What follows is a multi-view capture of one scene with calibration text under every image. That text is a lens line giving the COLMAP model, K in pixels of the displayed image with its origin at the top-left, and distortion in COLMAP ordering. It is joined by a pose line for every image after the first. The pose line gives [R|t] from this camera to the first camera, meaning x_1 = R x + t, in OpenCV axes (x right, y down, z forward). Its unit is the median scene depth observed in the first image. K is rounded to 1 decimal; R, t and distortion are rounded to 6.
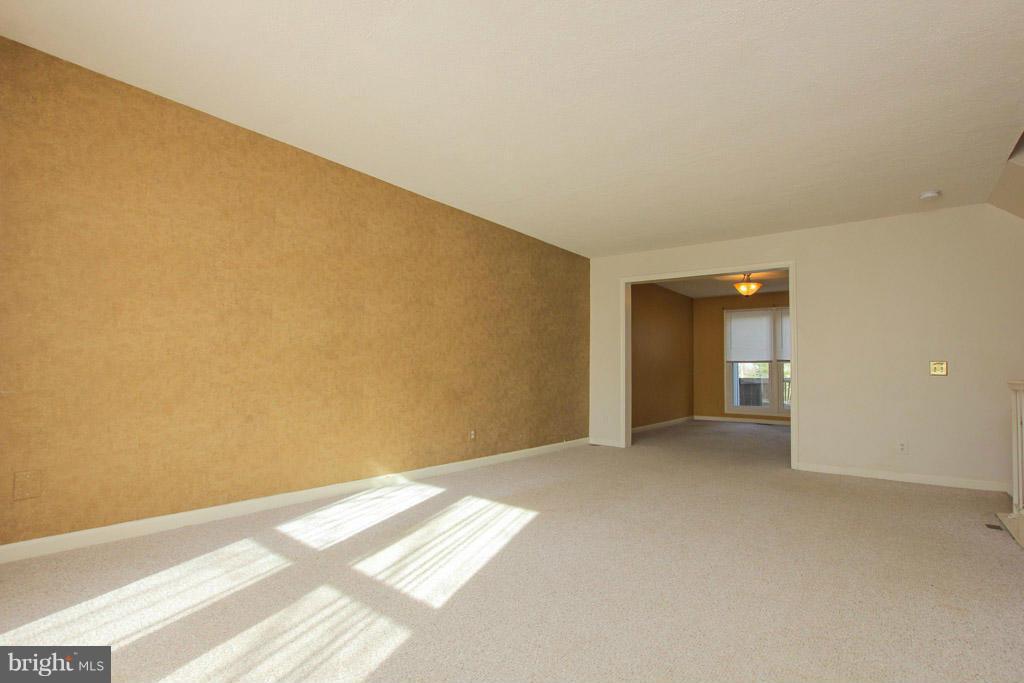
lens RADIAL K [[478.8, 0, 511.2], [0, 478.8, 345.9], [0, 0, 1]] dist [-0.023615, 0.000445]
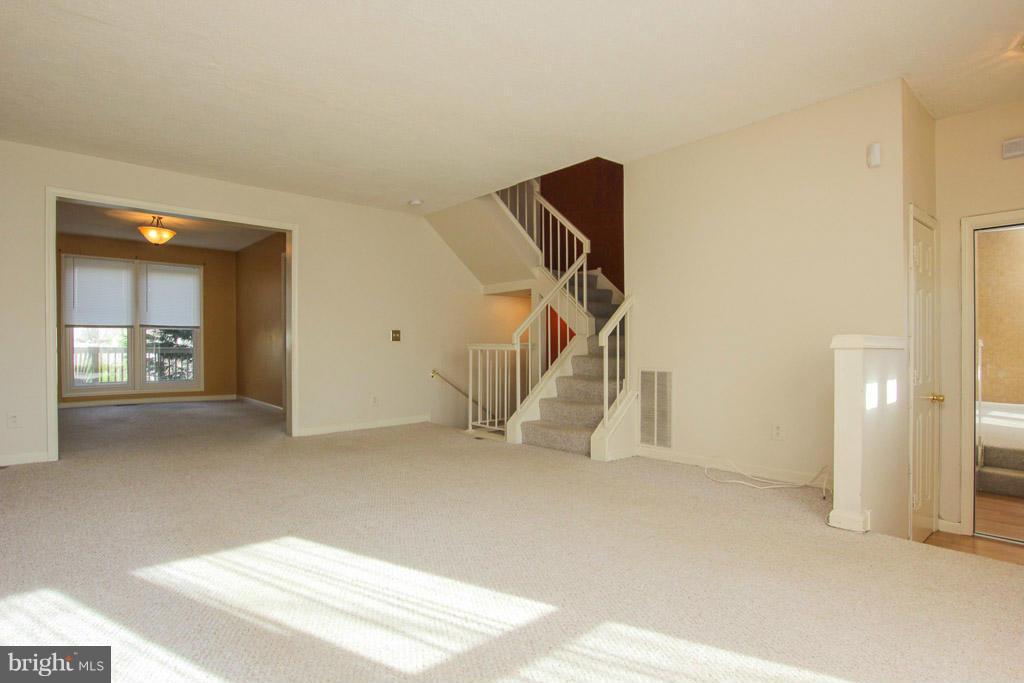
lens RADIAL K [[542.6, 0, 525.7], [0, 542.6, 347.1], [0, 0, 1]] dist [-0.031778, -0.000276]
pose [[0.159459, -0.018608, 0.987029, -0.244280], [-0.049166, 0.998432, 0.026765, 0.010487], [-0.985979, -0.052796, 0.158294, 0.196902]]
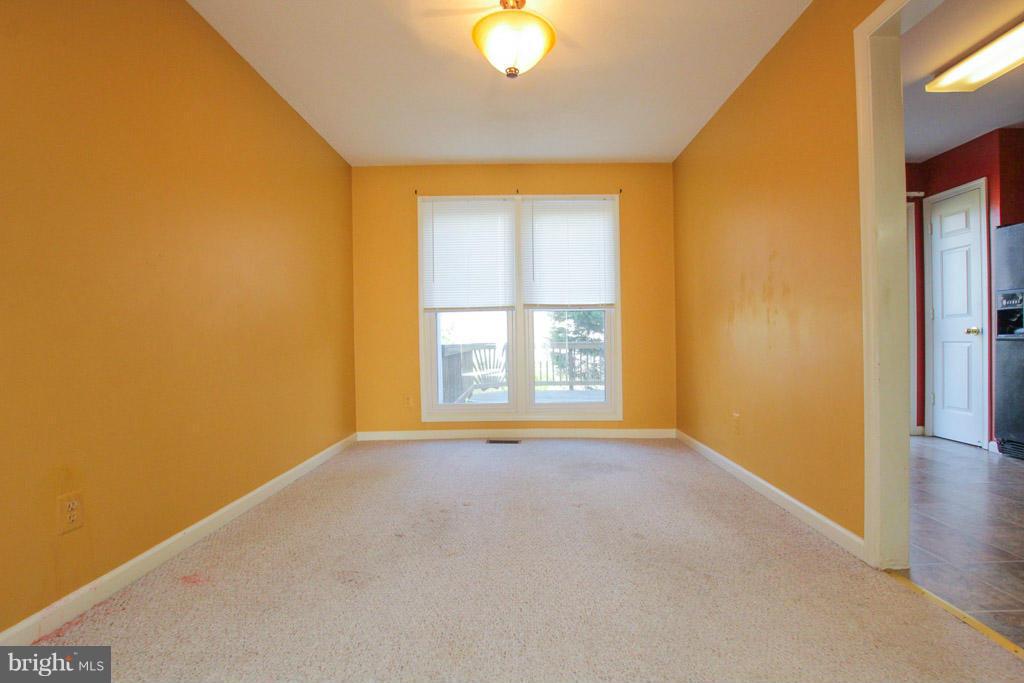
lens RADIAL K [[478.8, 0, 511.2], [0, 478.8, 345.9], [0, 0, 1]] dist [-0.023615, 0.000445]
pose [[0.790914, -0.032241, 0.611077, 0.252011], [-0.006749, 0.998091, 0.061395, 0.041921], [-0.611890, -0.052682, 0.789186, 0.623992]]
